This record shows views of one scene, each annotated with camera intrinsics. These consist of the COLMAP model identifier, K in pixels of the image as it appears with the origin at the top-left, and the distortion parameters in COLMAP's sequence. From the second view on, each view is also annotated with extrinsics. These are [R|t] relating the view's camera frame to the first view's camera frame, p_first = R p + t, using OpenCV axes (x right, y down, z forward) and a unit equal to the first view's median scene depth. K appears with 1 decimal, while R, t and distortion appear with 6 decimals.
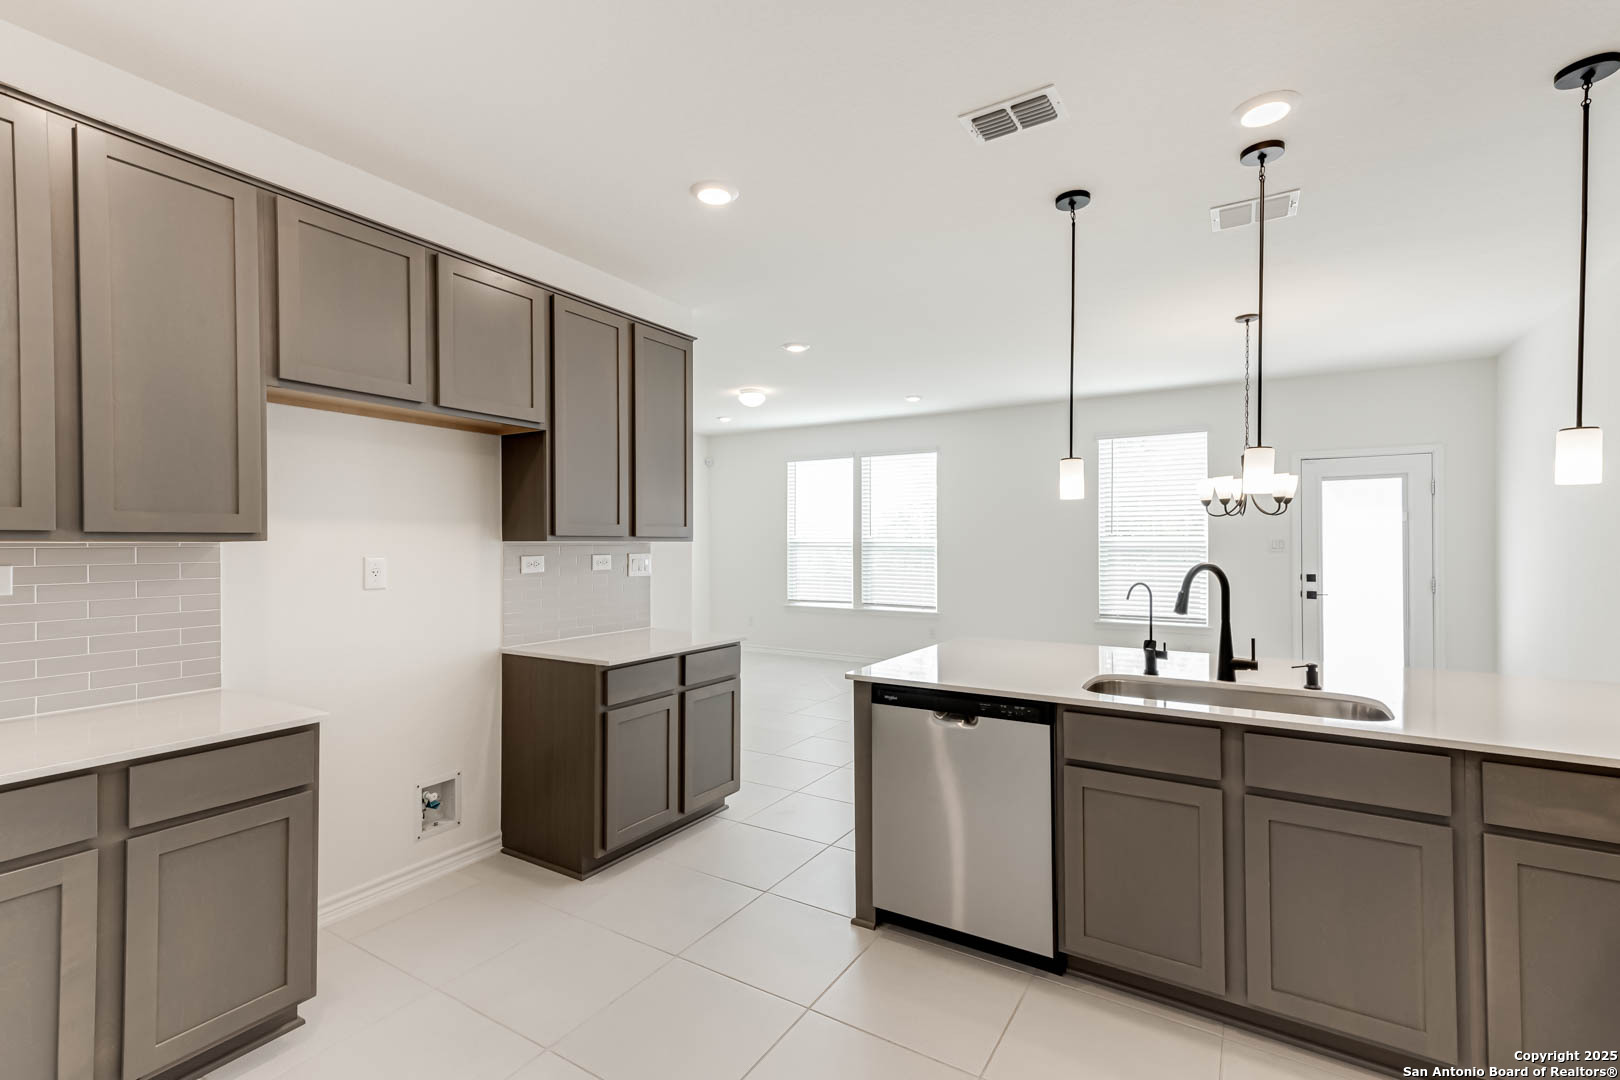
lens RADIAL K [[724.2, 0, 797.2], [0, 724.2, 541.5], [0, 0, 1]] dist [0.024226, -0.000768]
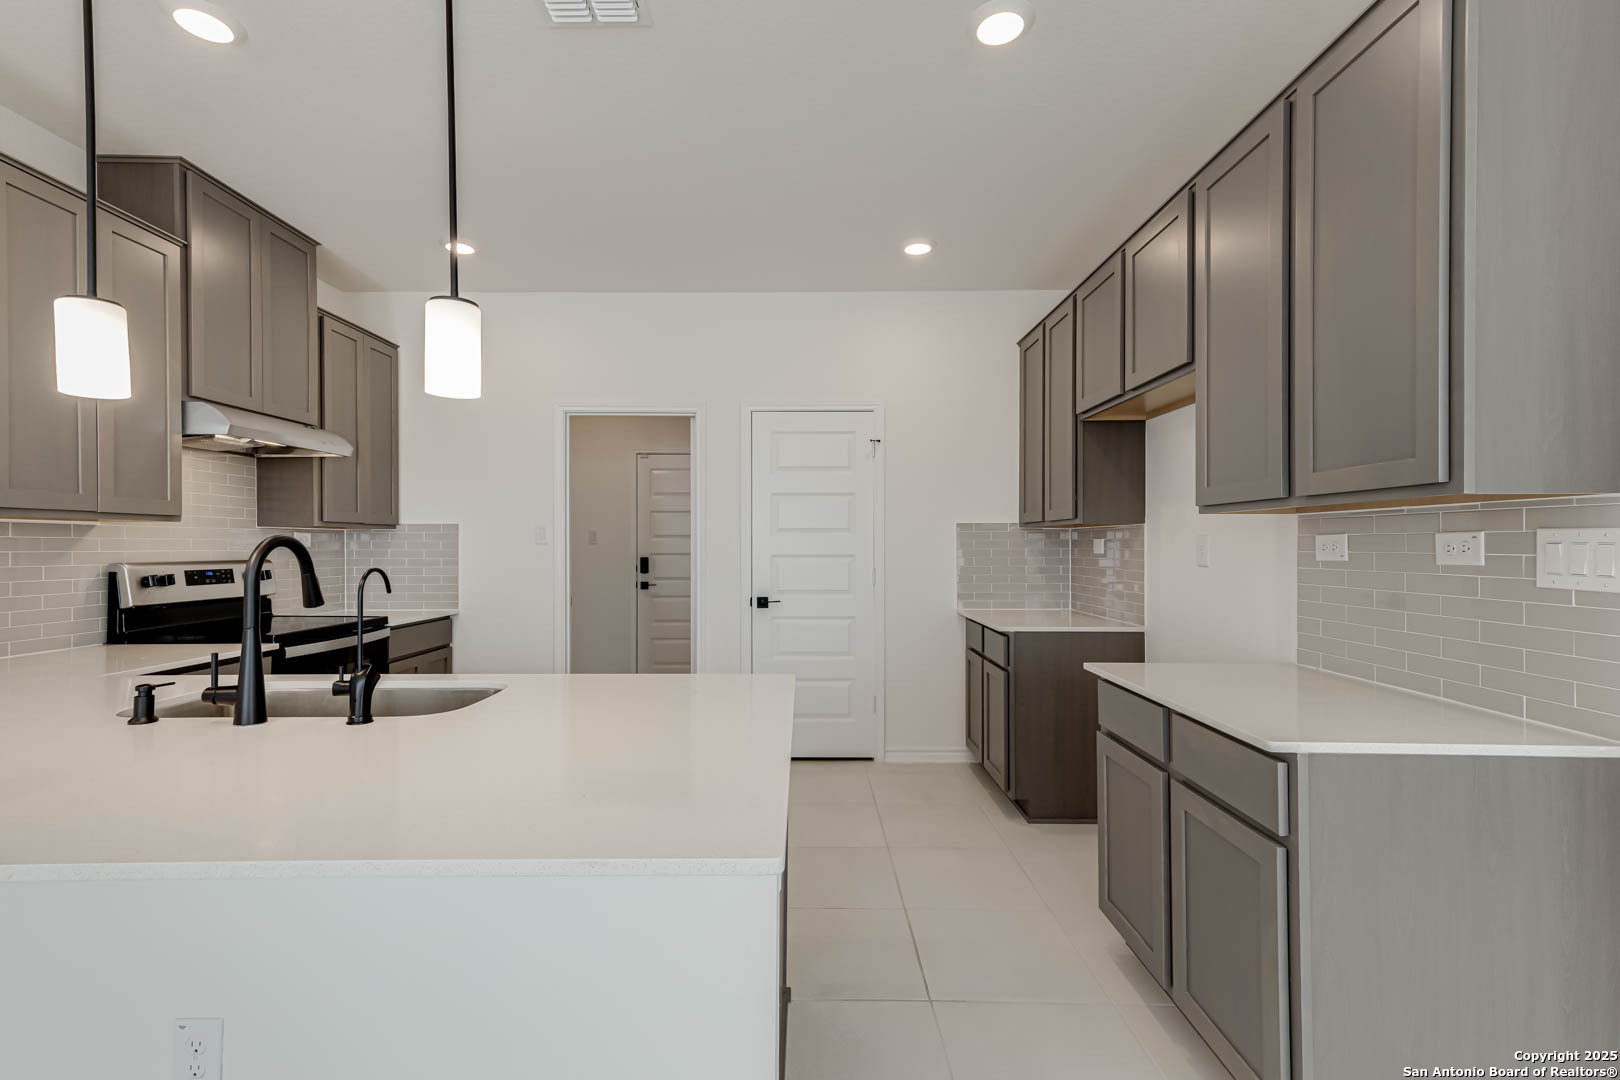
lens RADIAL K [[724.2, 0, 798.2], [0, 724.2, 541.7], [0, 0, 1]] dist [0.024226, -0.000768]
pose [[-0.847427, 0.000912, -0.530910, 0.332136], [0.002709, 0.999993, -0.002605, 0.023087], [0.530904, -0.003646, -0.847424, 1.132108]]
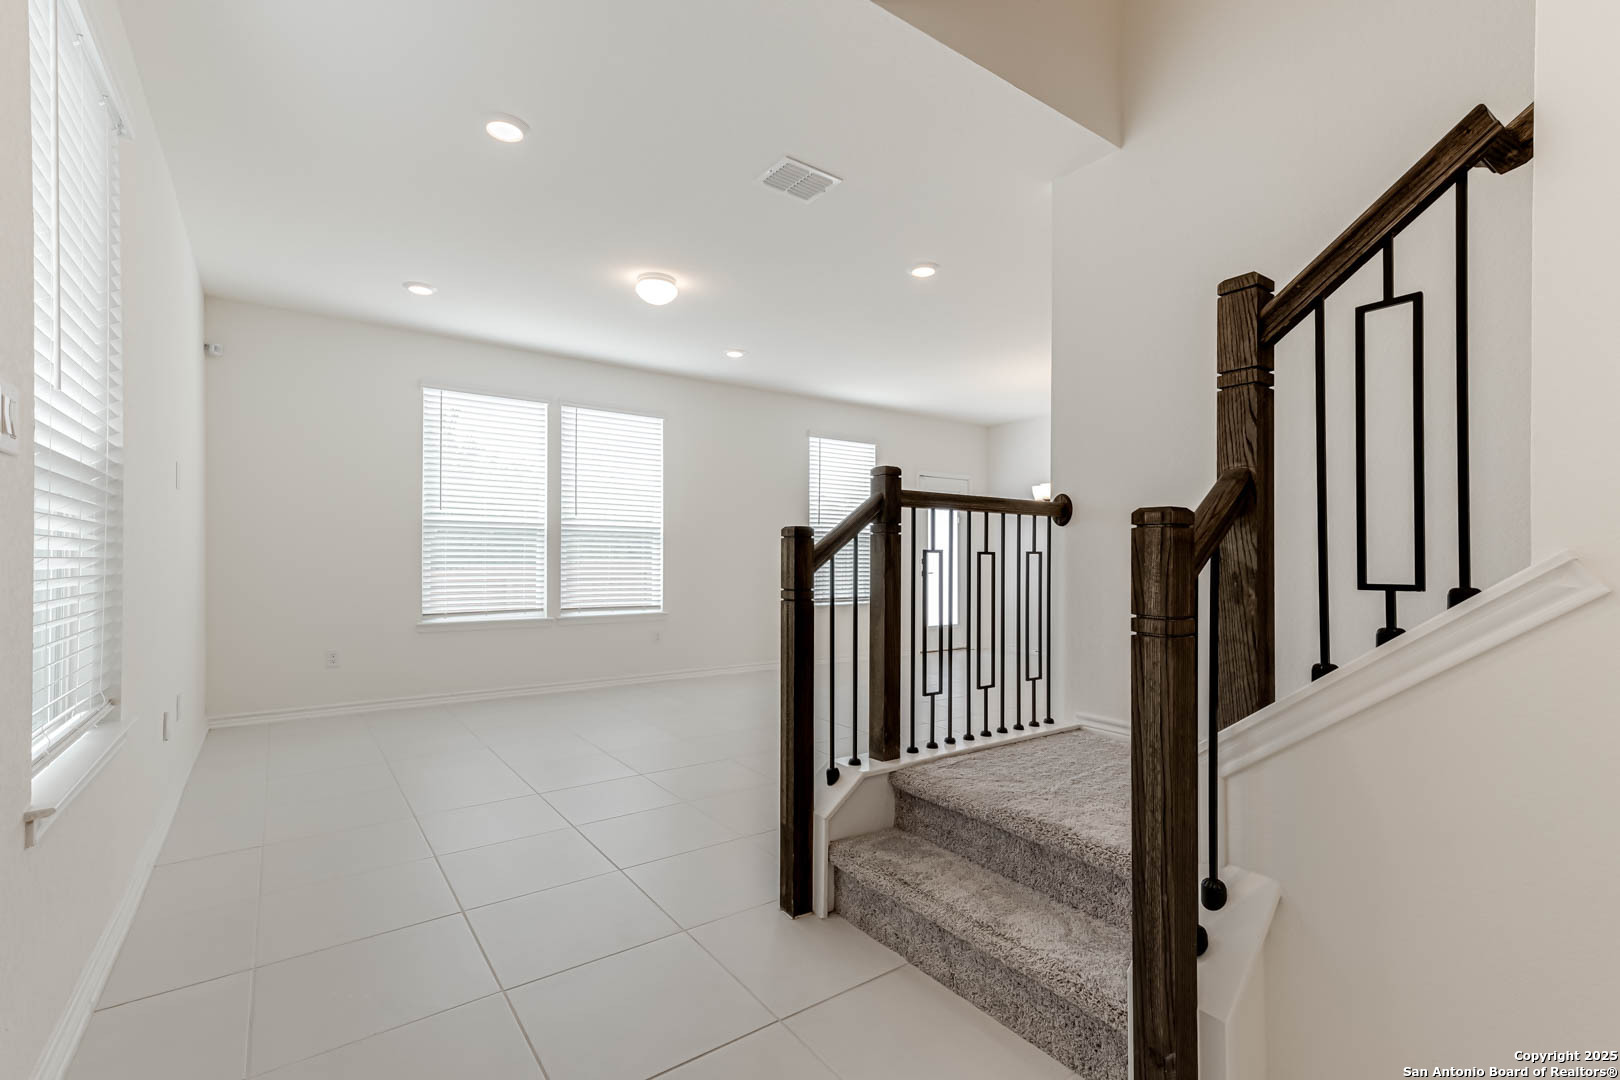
lens RADIAL K [[724.2, 0, 804.7], [0, 724.2, 548.5], [0, 0, 1]] dist [0.024226, -0.000768]
pose [[0.367753, 0.013283, 0.929829, -1.041748], [-0.009069, 0.999902, -0.010697, 0.065297], [-0.929879, -0.004499, 0.367838, 1.087098]]
